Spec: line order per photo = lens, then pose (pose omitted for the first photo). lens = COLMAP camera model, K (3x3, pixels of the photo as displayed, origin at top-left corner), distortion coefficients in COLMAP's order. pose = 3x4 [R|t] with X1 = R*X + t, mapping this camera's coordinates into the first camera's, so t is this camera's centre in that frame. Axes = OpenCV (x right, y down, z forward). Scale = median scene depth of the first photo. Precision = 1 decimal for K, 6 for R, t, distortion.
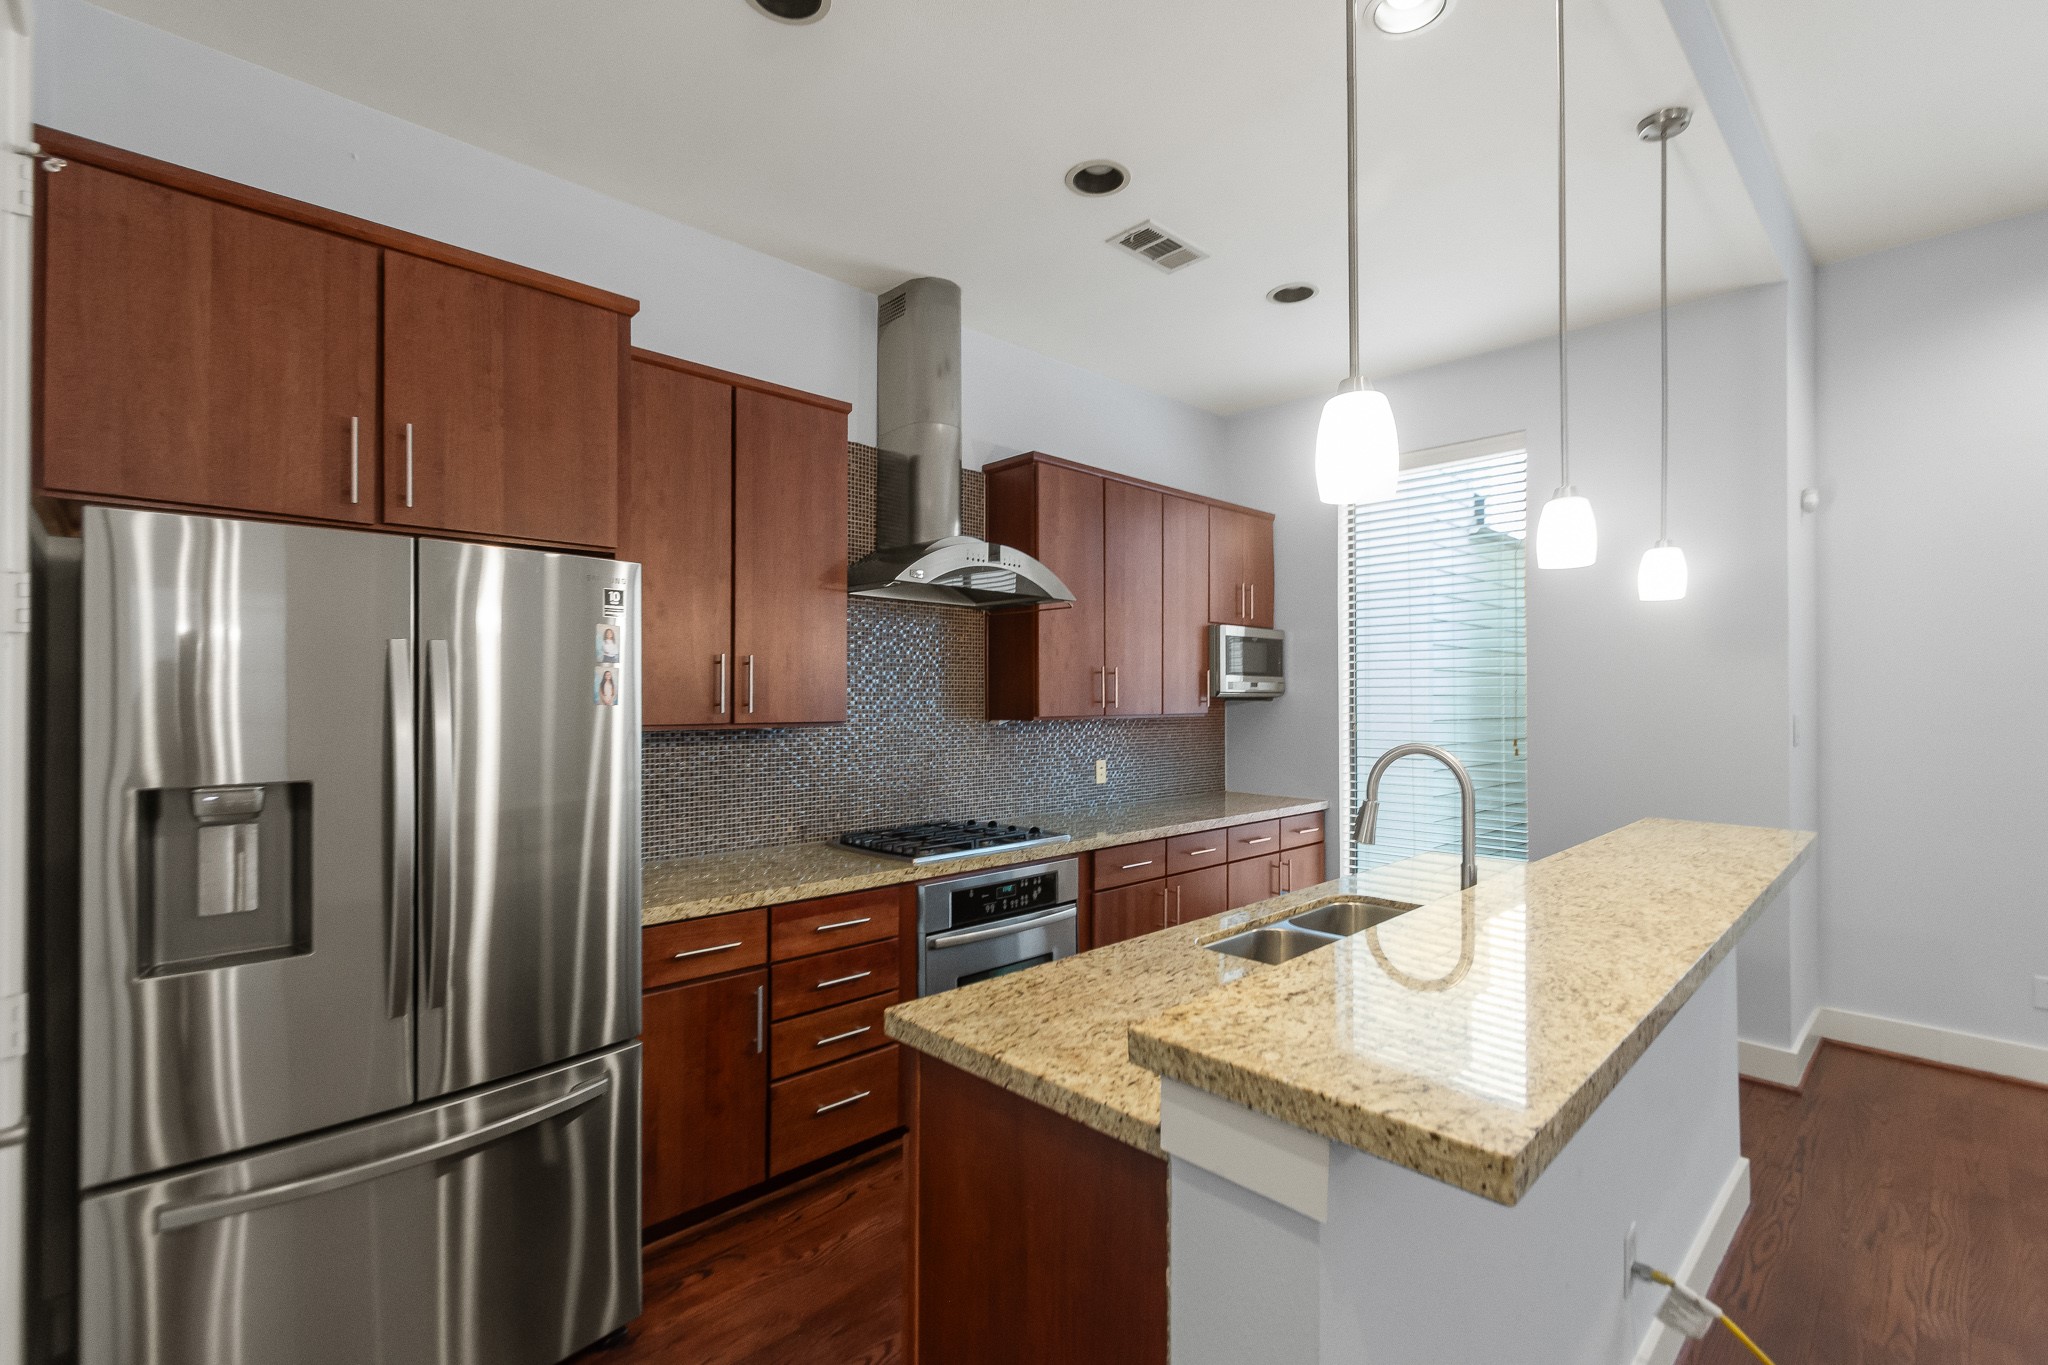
lens RADIAL K [[917.0, 0, 1028.4], [0, 917.0, 691.6], [0, 0, 1]] dist [-0.000518, -0.000178]
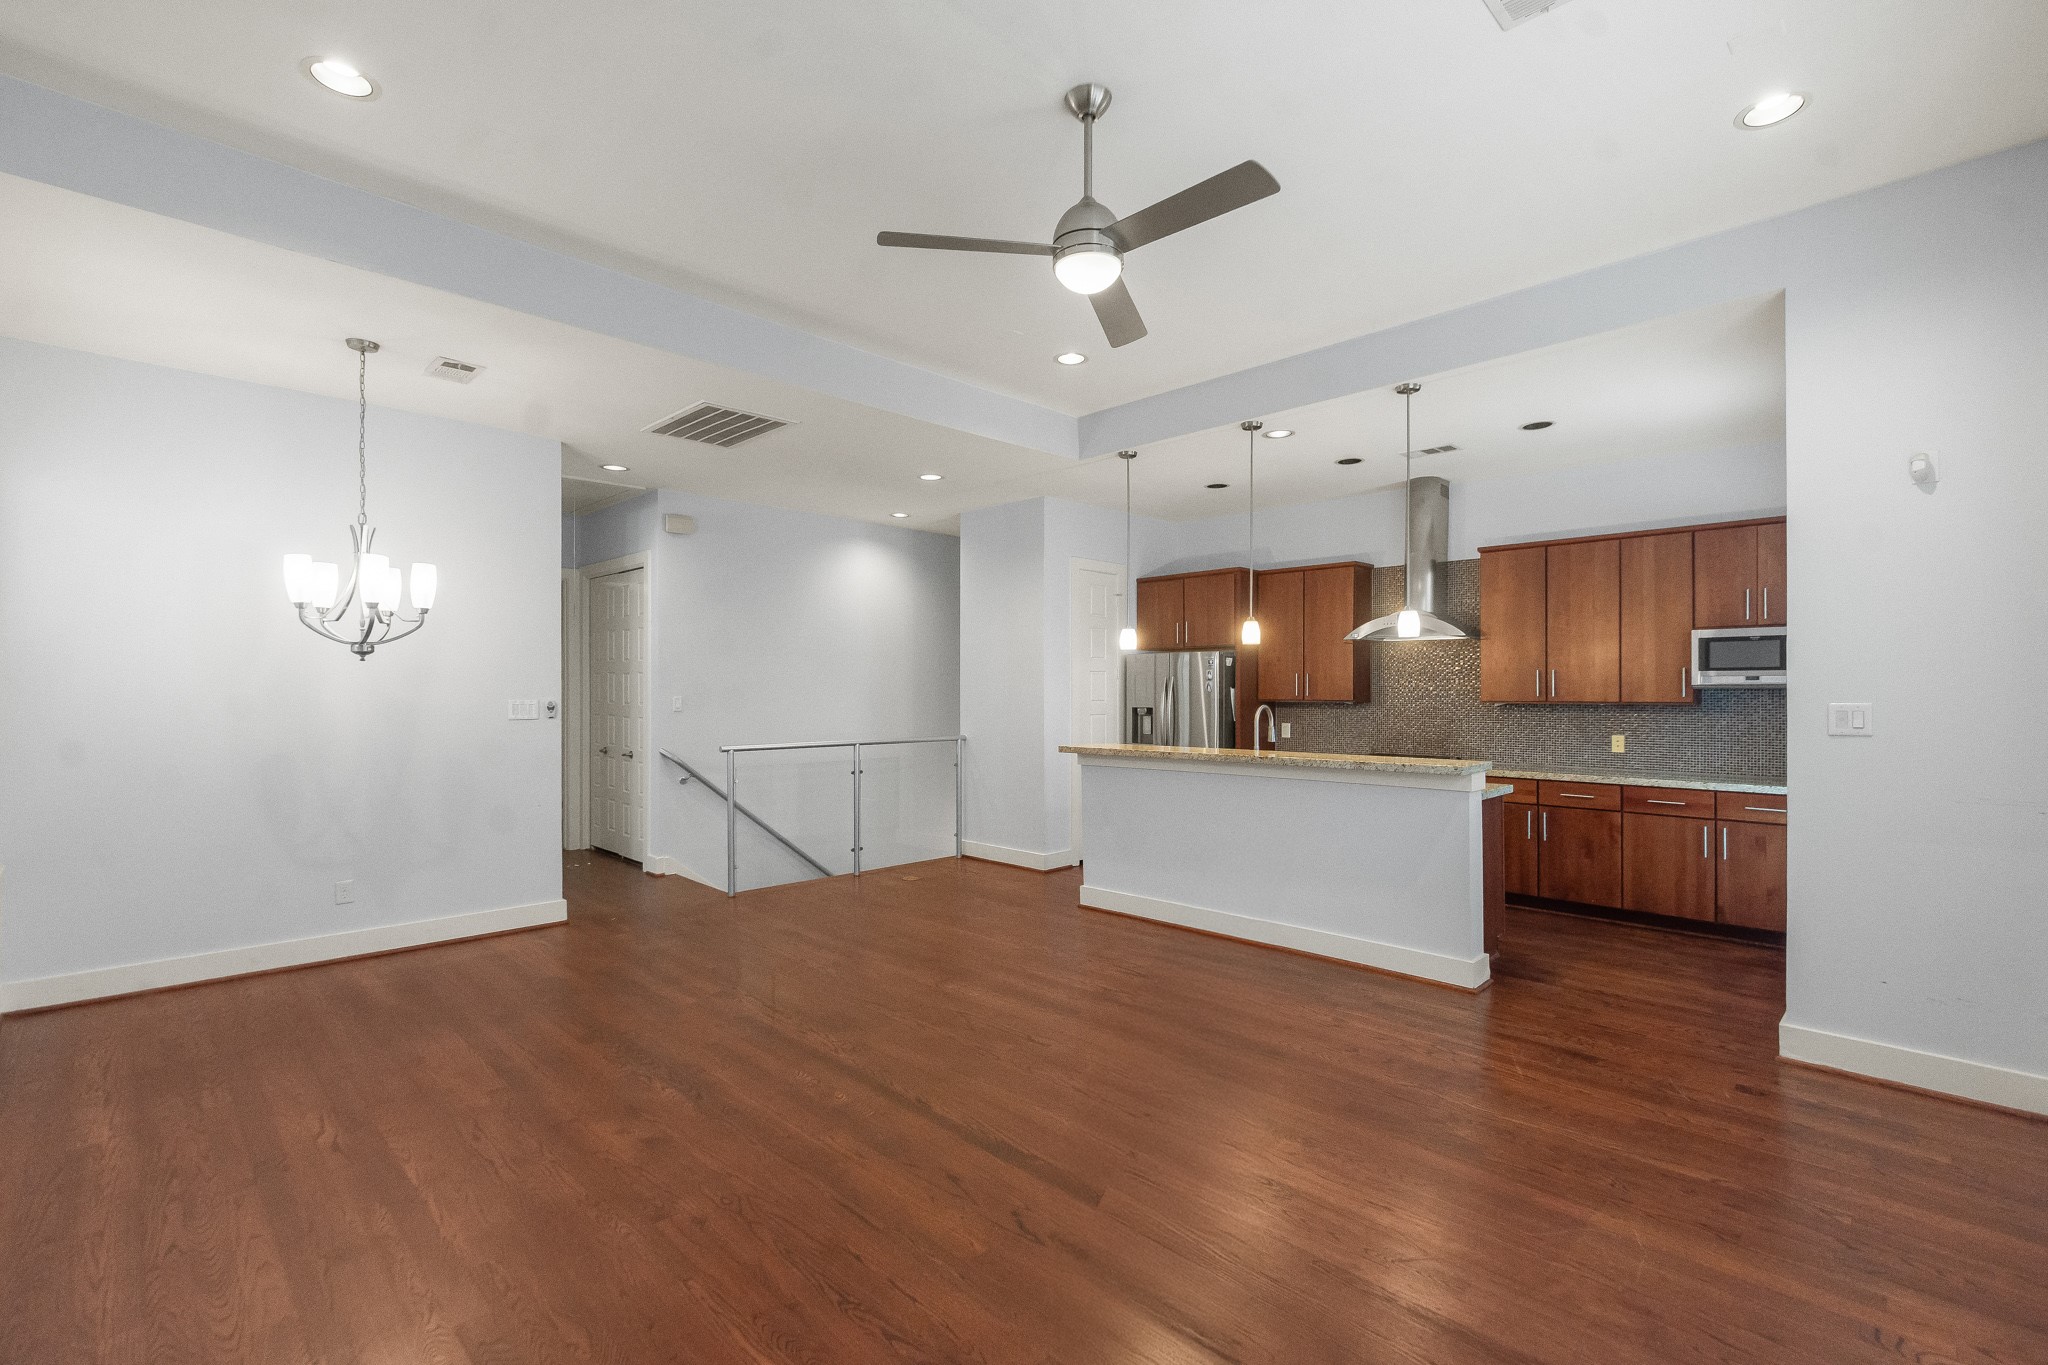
lens RADIAL K [[917.0, 0, 1028.4], [0, 917.0, 691.6], [0, 0, 1]] dist [-0.000518, -0.000178]
pose [[0.023067, 0.000682, -0.999734, 1.895606], [0.006797, 0.999977, 0.000839, 0.003595], [0.999711, -0.006815, 0.023062, 0.127913]]
